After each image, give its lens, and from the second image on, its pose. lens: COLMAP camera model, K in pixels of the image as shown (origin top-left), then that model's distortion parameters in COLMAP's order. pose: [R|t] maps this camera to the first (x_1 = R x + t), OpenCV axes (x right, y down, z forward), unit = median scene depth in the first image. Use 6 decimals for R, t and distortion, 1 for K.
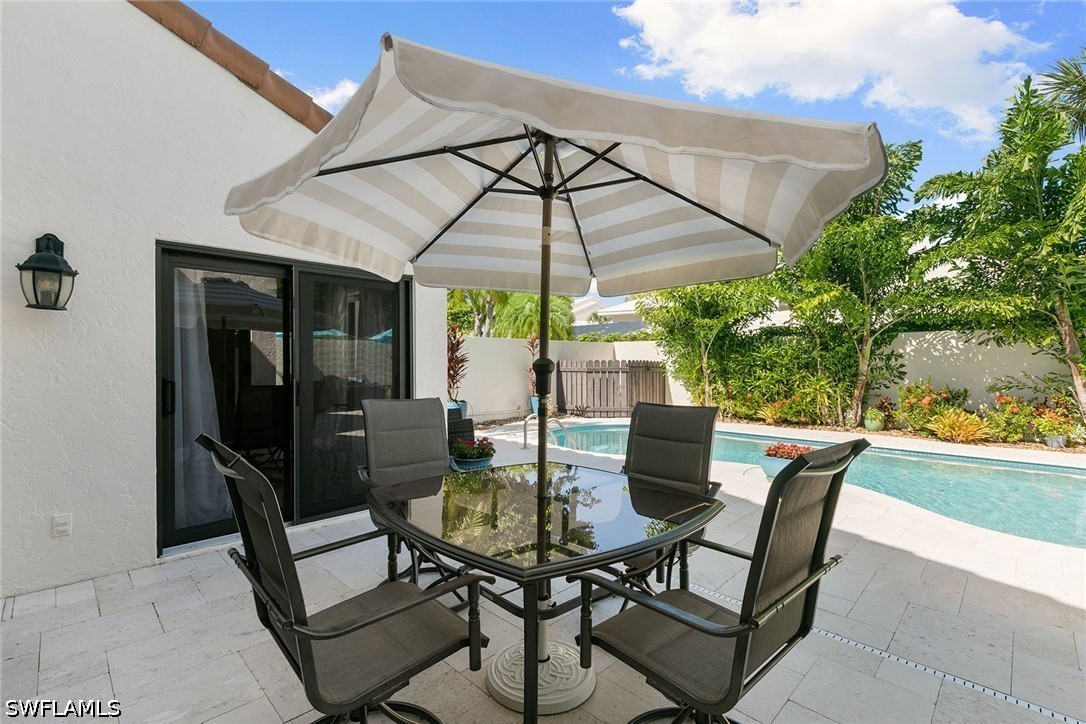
lens RADIAL K [[487.5, 0, 545.1], [0, 487.5, 358.8], [0, 0, 1]] dist [0.010033, -0.002846]
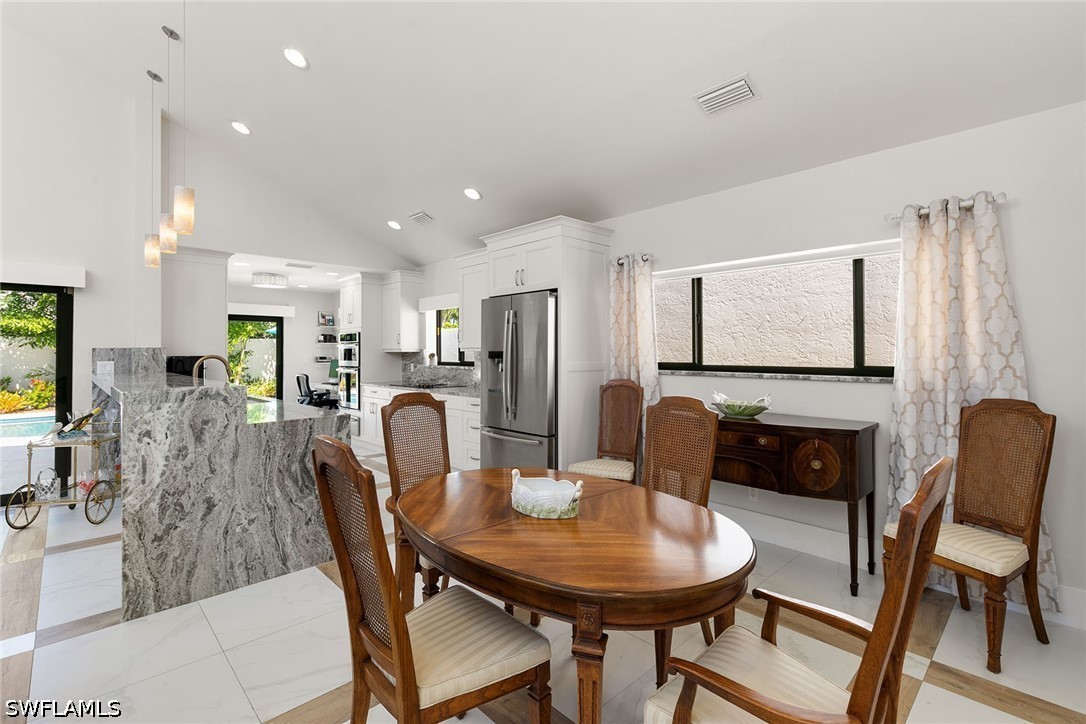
lens RADIAL K [[487.5, 0, 547.5], [0, 487.5, 348.9], [0, 0, 1]] dist [0.010033, -0.002846]
pose [[0.020433, 0.005941, 0.999774, -0.496181], [-0.000470, 0.999982, -0.005933, -0.012735], [-0.999791, -0.000349, 0.020436, -0.548836]]
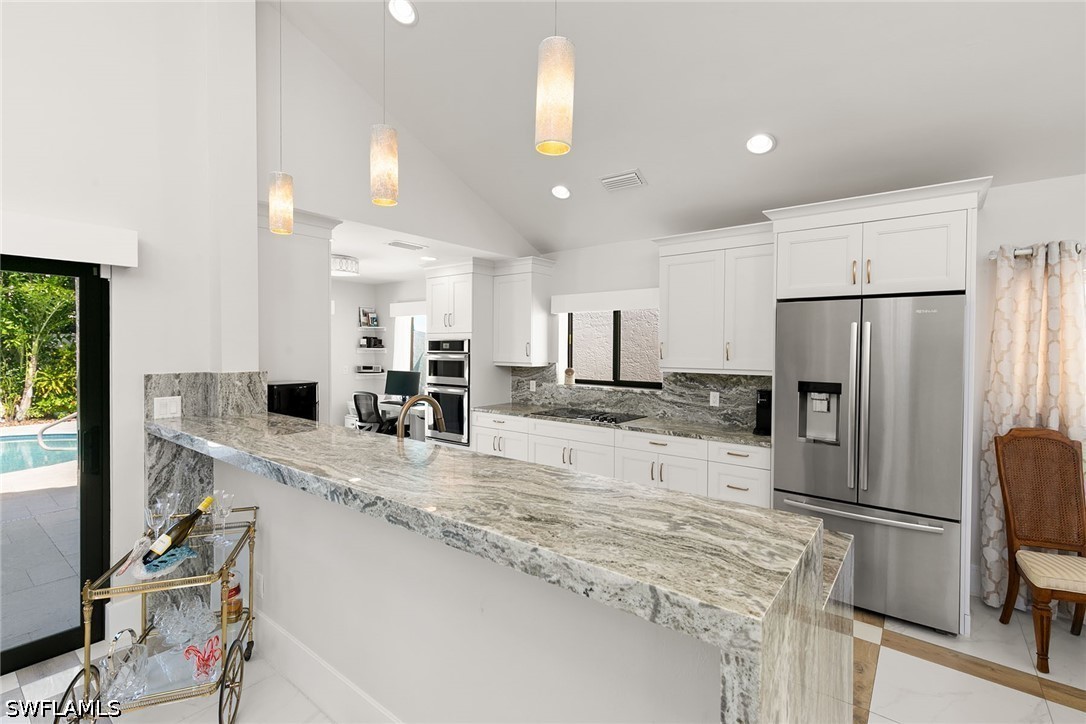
lens RADIAL K [[487.5, 0, 546.6], [0, 487.5, 355.0], [0, 0, 1]] dist [0.010033, -0.002846]
pose [[-0.111689, -0.016651, 0.993604, -0.318822], [-0.009634, 0.999831, 0.015672, -0.033514], [-0.993696, -0.007822, -0.111831, -0.282199]]
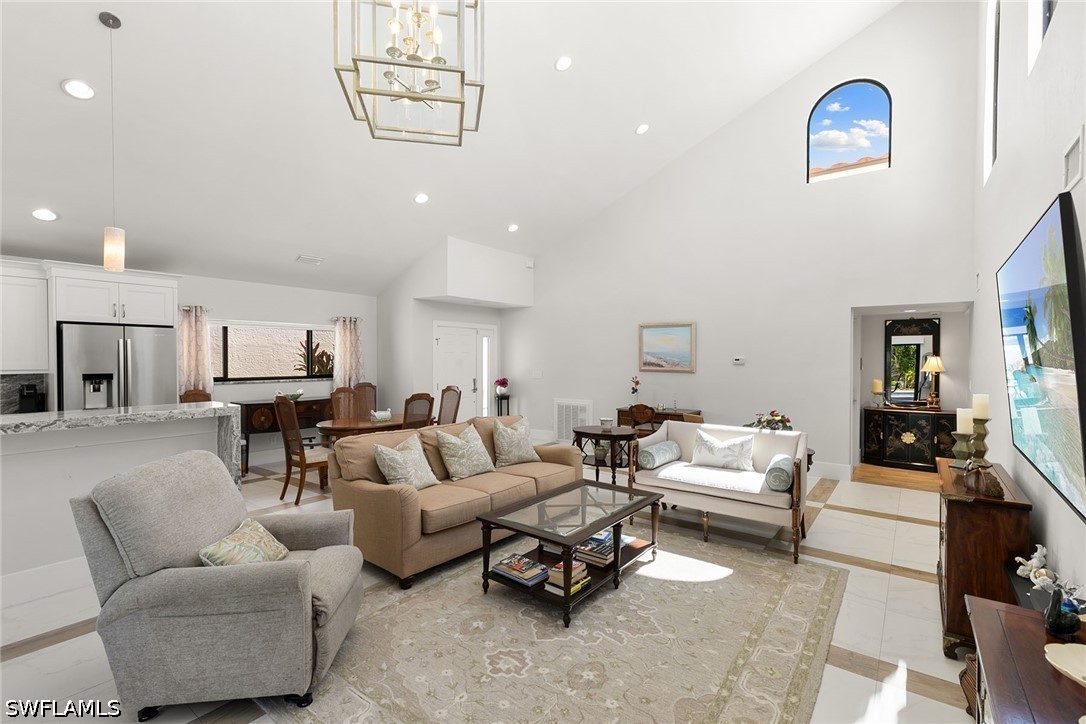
lens RADIAL K [[487.5, 0, 553.1], [0, 487.5, 356.7], [0, 0, 1]] dist [0.010033, -0.002846]
pose [[-0.991460, -0.001236, -0.130409, -0.444847], [-0.000737, 0.999992, -0.003870, -0.029305], [0.130413, -0.003740, -0.991453, 0.096465]]
